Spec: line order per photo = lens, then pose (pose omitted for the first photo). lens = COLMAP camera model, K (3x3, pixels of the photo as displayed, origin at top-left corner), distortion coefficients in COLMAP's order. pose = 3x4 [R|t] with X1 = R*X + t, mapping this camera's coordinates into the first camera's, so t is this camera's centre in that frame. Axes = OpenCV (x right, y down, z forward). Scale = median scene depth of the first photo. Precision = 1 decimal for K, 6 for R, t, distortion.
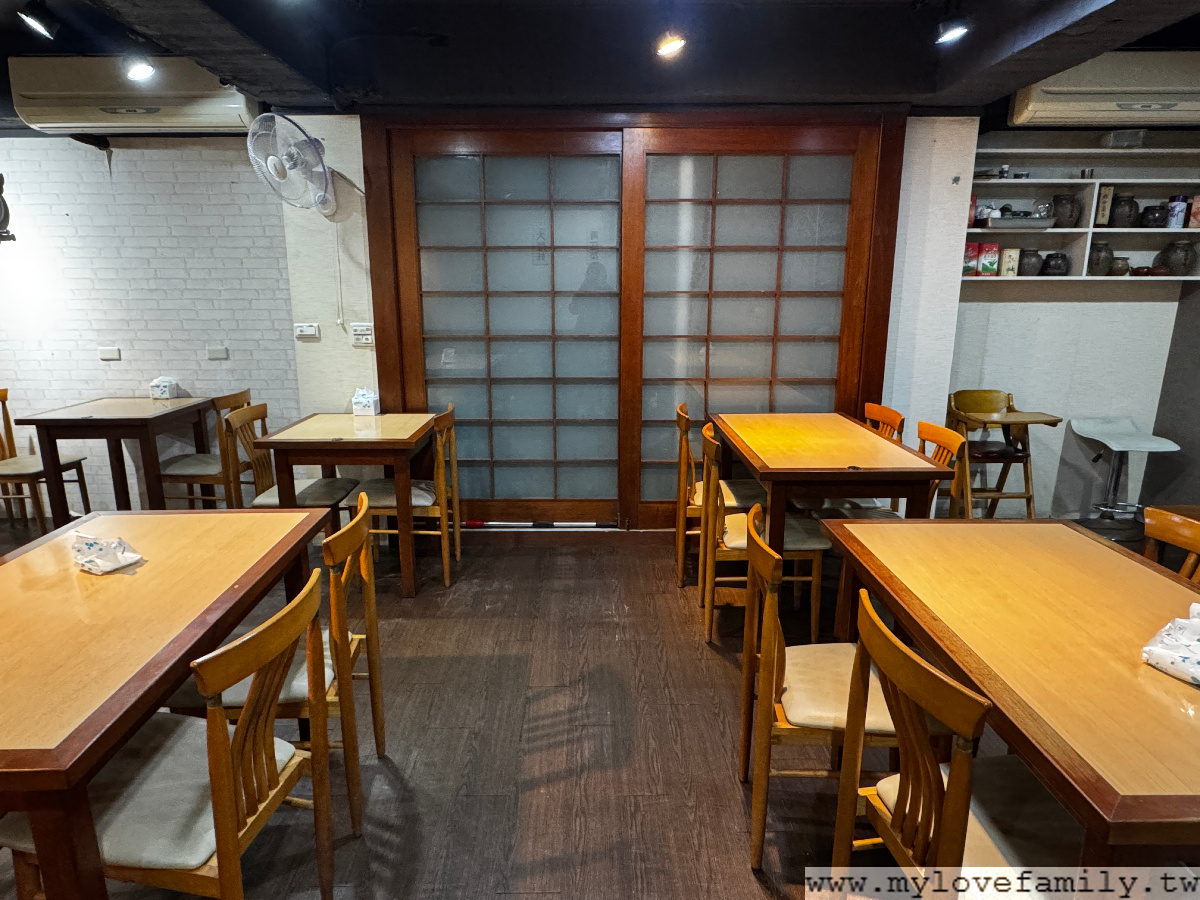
lens RADIAL K [[724.7, 0, 600.0], [0, 724.7, 450.0], [0, 0, 1]] dist [0.001752, -0.002161]
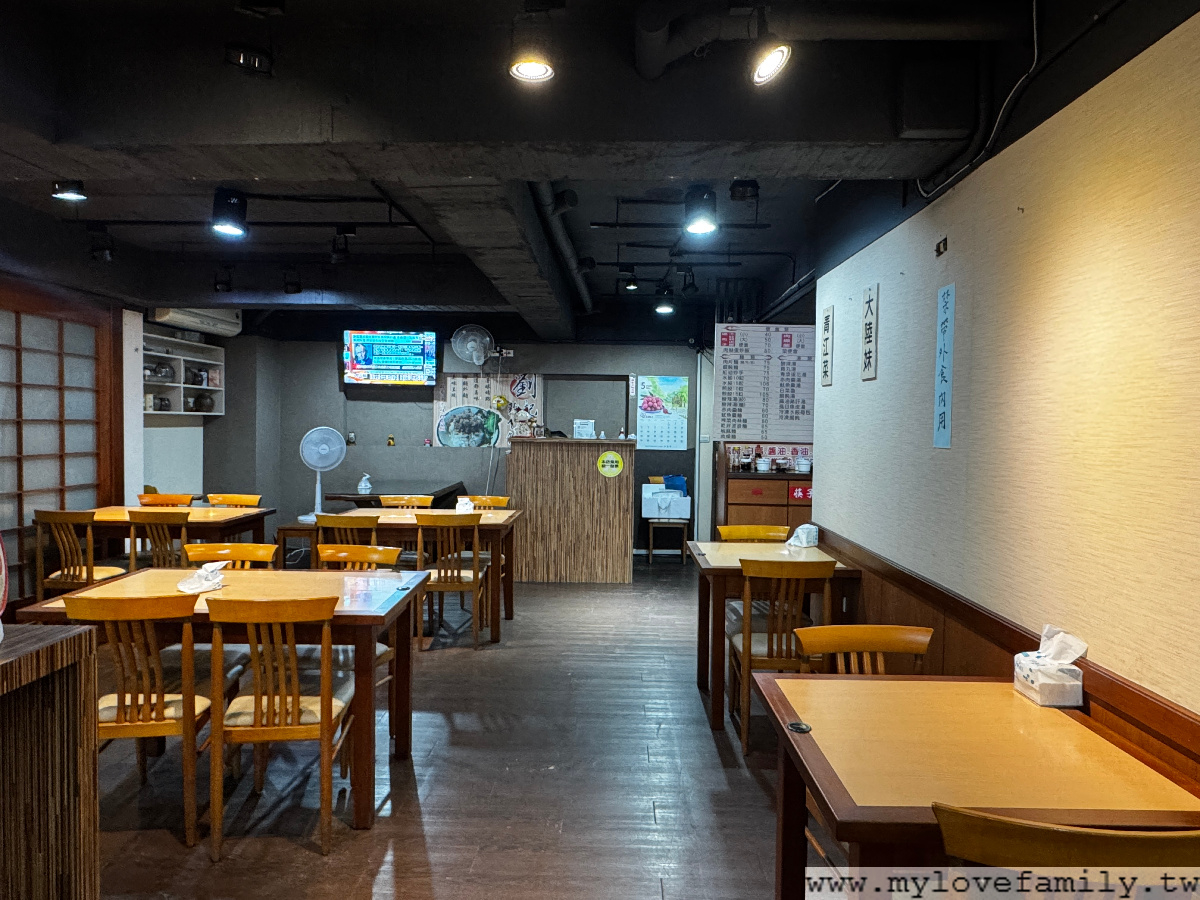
lens RADIAL K [[724.7, 0, 600.0], [0, 724.7, 450.0], [0, 0, 1]] dist [0.001752, -0.002161]
pose [[0.015738, -0.035279, 0.999254, -1.006092], [0.203544, 0.978564, 0.031343, -0.011522], [-0.978939, 0.202899, 0.022581, 0.041443]]
